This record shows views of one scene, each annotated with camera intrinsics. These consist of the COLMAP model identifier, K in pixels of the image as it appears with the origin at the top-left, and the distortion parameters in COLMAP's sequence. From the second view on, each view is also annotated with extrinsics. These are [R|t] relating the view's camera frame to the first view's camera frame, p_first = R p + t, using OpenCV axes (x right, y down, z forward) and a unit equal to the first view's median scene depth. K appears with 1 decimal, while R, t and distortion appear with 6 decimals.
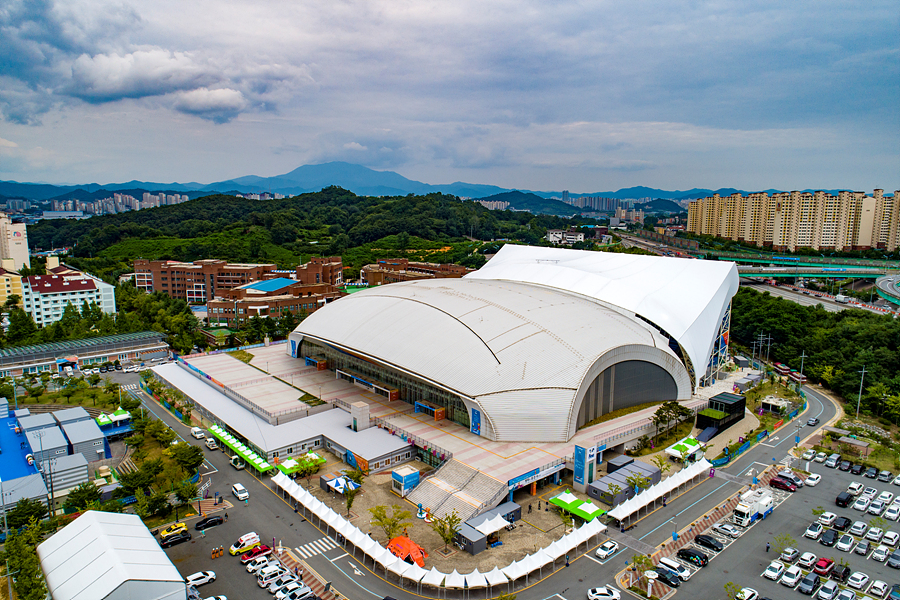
lens RADIAL K [[608.3, 0, 450.0], [0, 608.3, 300.0], [0, 0, 1]] dist [0.000596, 0.005528]
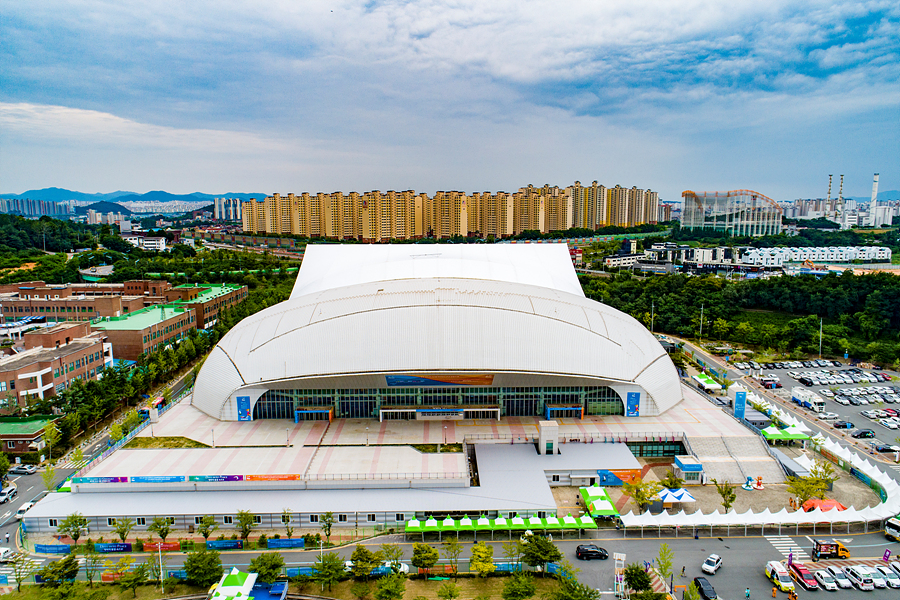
lens RADIAL K [[608.3, 0, 450.0], [0, 608.3, 300.0], [0, 0, 1]] dist [0.000596, 0.005528]
pose [[0.637242, -0.126705, 0.760176, -0.624914], [0.130262, 0.989908, 0.055801, -0.048618], [-0.759575, 0.063464, 0.647316, 0.387582]]
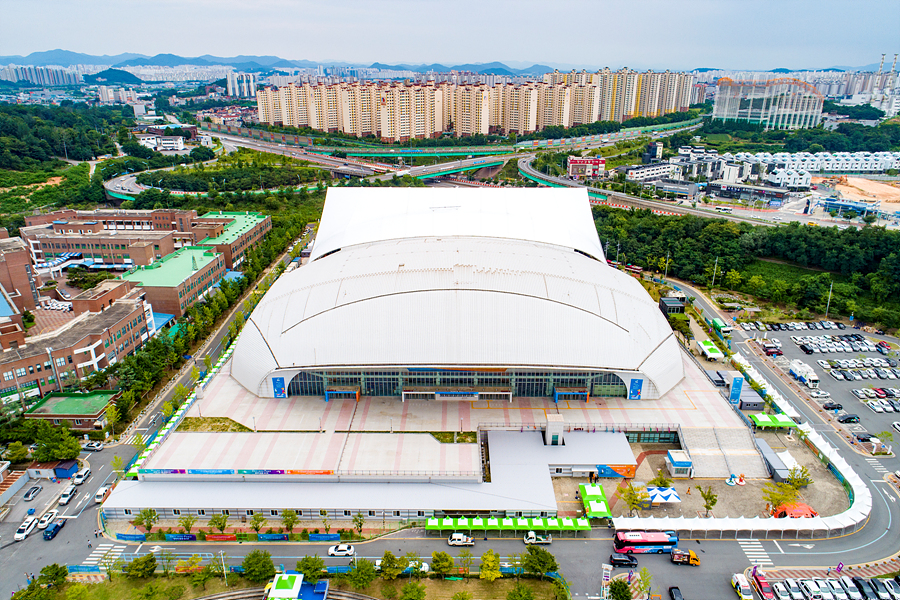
lens RADIAL K [[608.3, 0, 450.0], [0, 608.3, 300.0], [0, 0, 1]] dist [0.000596, 0.005528]
pose [[0.662626, -0.273333, 0.697292, -0.623900], [0.124775, 0.958302, 0.257076, -0.193166], [-0.738484, -0.083341, 0.669101, 0.361820]]
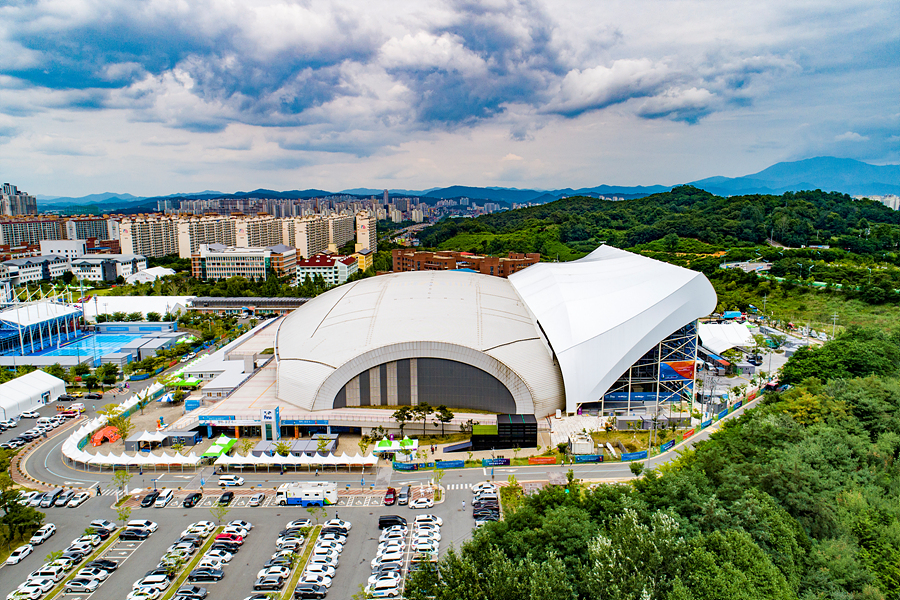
lens RADIAL K [[608.3, 0, 450.0], [0, 608.3, 300.0], [0, 0, 1]] dist [0.000596, 0.005528]
pose [[0.749605, 0.097772, -0.654624, 0.725700], [-0.099611, 0.994430, 0.034460, -0.022744], [0.654346, 0.039376, 0.755169, 0.207073]]
